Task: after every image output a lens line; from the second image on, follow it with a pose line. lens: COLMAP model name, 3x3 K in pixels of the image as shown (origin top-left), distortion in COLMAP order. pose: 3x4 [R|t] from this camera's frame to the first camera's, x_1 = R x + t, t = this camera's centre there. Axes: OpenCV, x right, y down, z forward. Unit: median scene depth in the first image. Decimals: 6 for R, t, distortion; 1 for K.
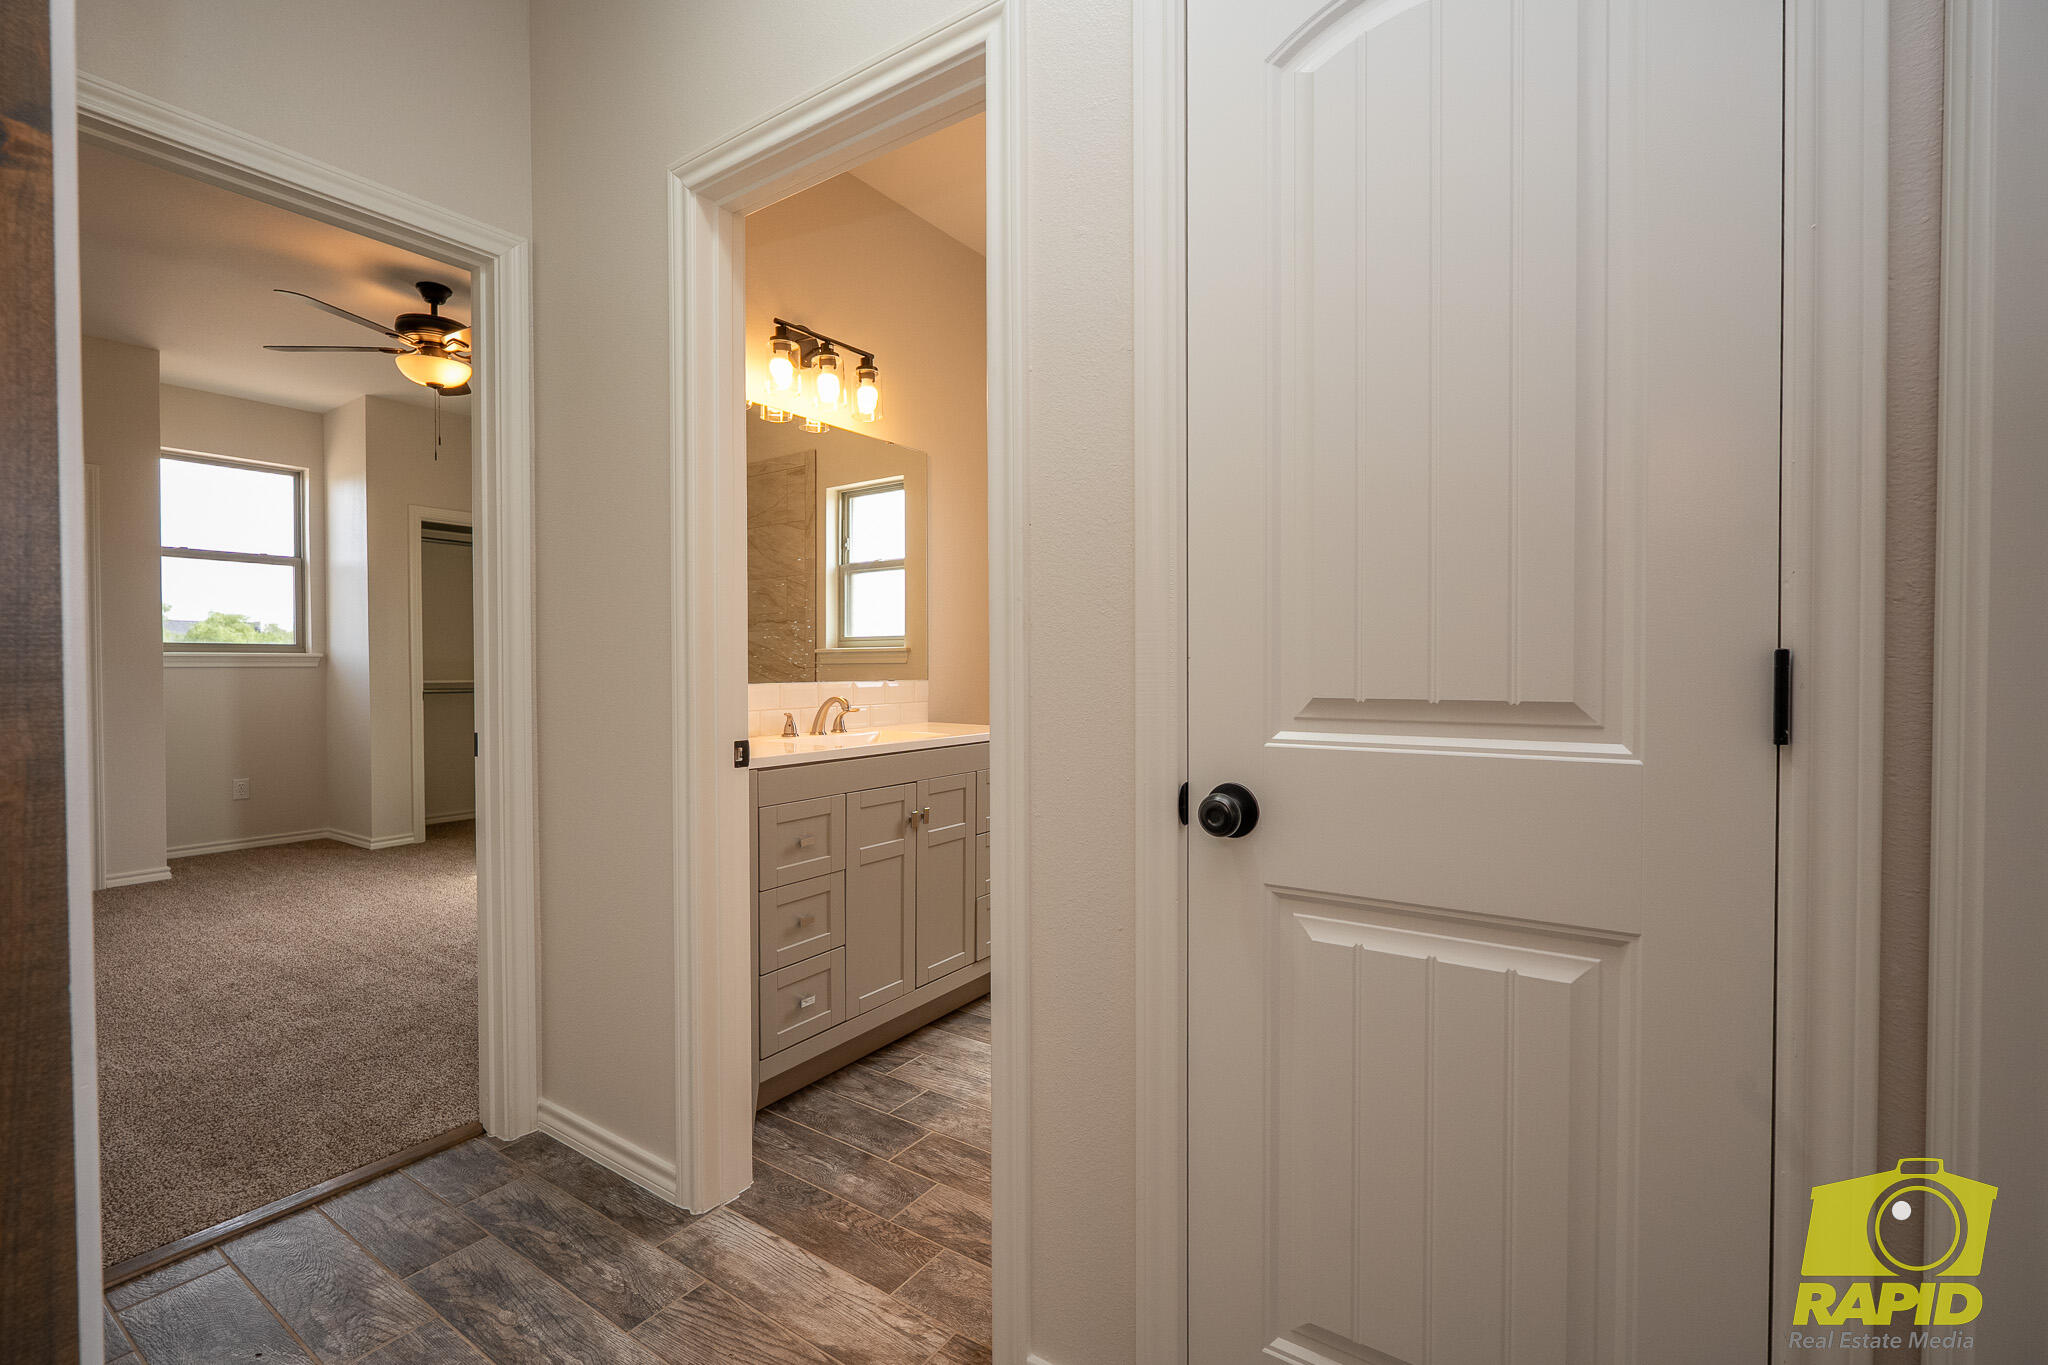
lens RADIAL K [[896.1, 0, 1024.1], [0, 896.1, 680.2], [0, 0, 1]] dist [-0.009406, 0.001549]
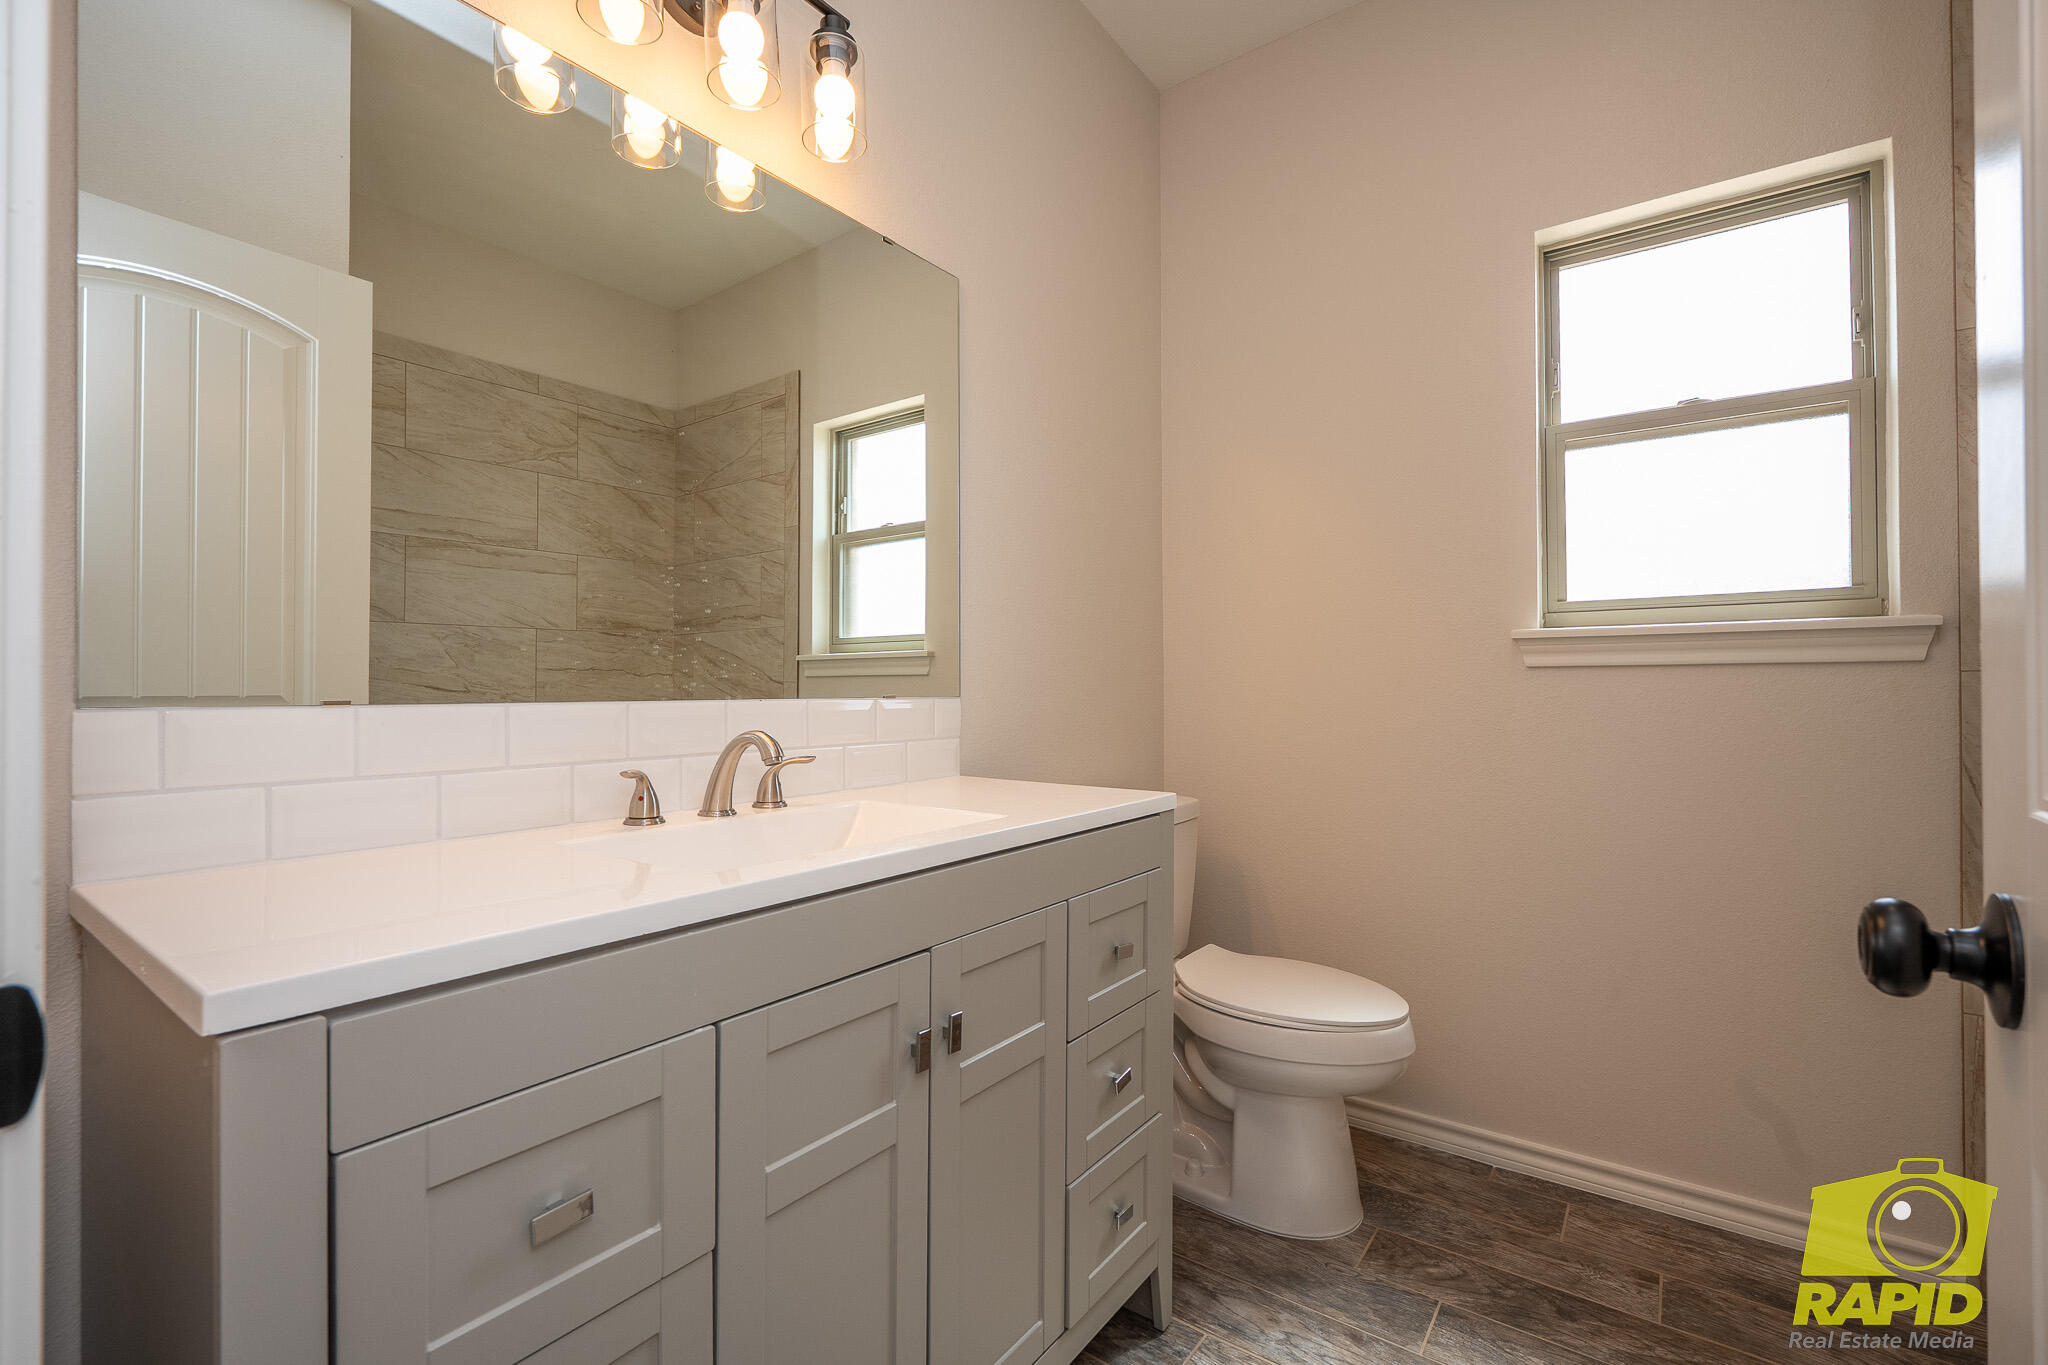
lens RADIAL K [[896.1, 0, 1027.3], [0, 896.1, 684.1], [0, 0, 1]] dist [-0.009406, 0.001549]
pose [[0.999548, 0.001616, -0.030027, -0.033585], [-0.002218, 0.999796, -0.020054, 0.001594], [0.029989, 0.020111, 0.999348, 0.308739]]
